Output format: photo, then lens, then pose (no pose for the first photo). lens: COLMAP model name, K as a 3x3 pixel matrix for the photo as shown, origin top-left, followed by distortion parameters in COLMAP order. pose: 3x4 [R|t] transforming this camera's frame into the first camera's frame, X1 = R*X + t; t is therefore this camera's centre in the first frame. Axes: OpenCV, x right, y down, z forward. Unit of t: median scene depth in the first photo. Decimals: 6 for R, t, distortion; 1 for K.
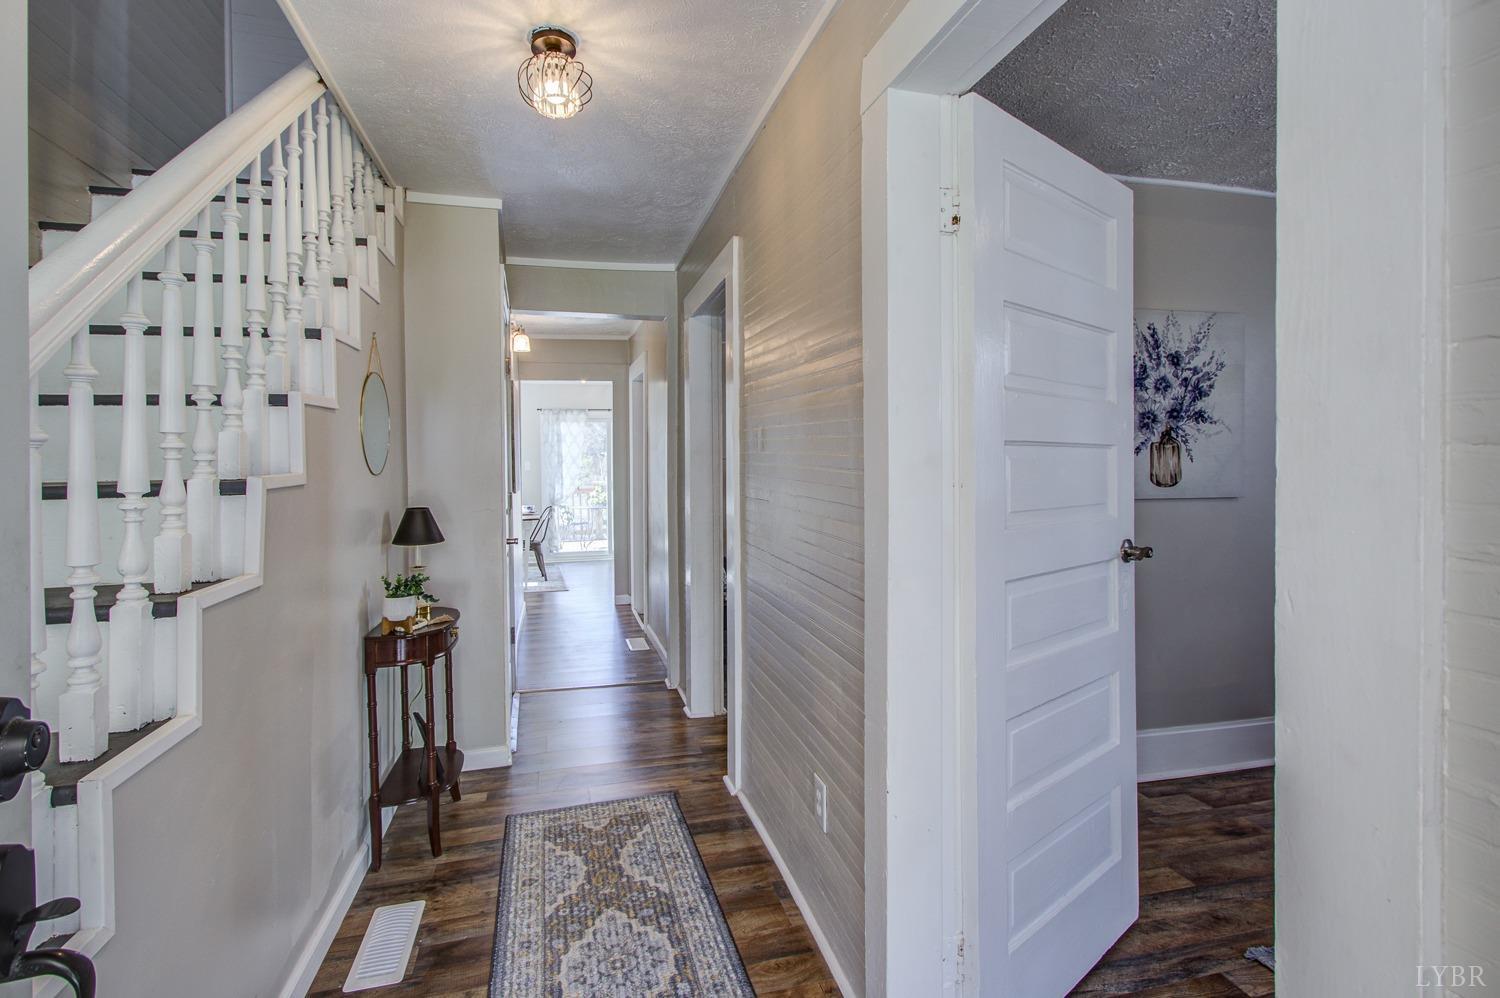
lens RADIAL K [[750.7, 0, 752.7], [0, 750.7, 453.8], [0, 0, 1]] dist [0.006453, 0.000405]
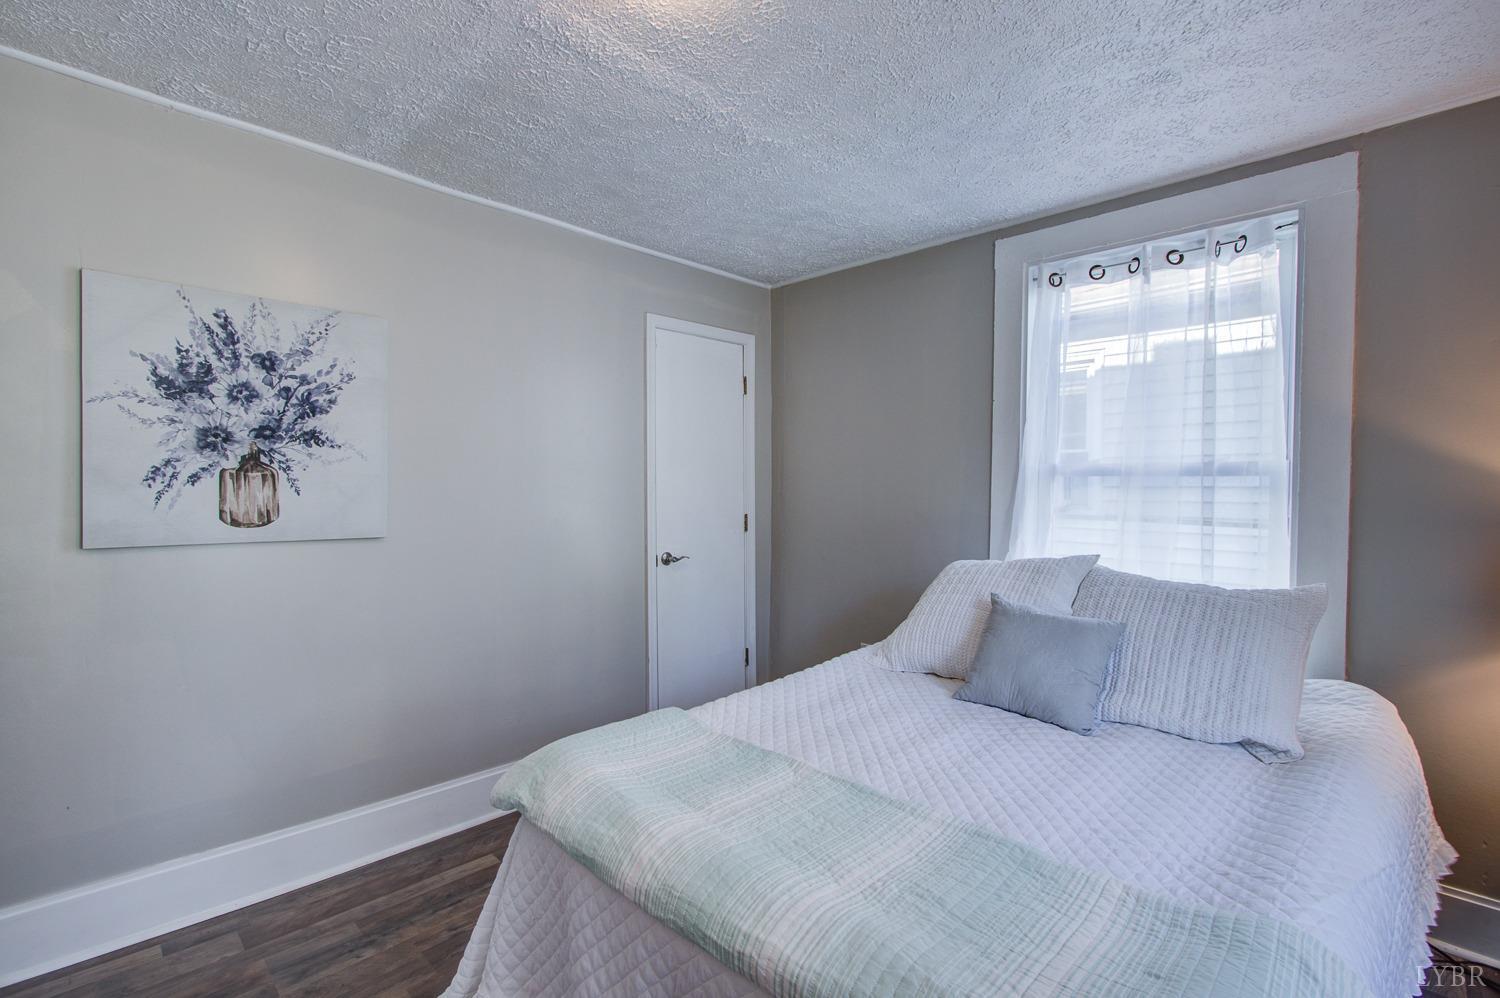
lens RADIAL K [[683.9, 0, 748.5], [0, 683.9, 501.0], [0, 0, 1]] dist [0.004270, 0.002404]
pose [[0.857431, 0.000993, 0.514598, 0.624398], [-0.010109, 0.999838, 0.014913, 0.001738], [-0.514499, -0.017989, 0.857302, 0.138657]]
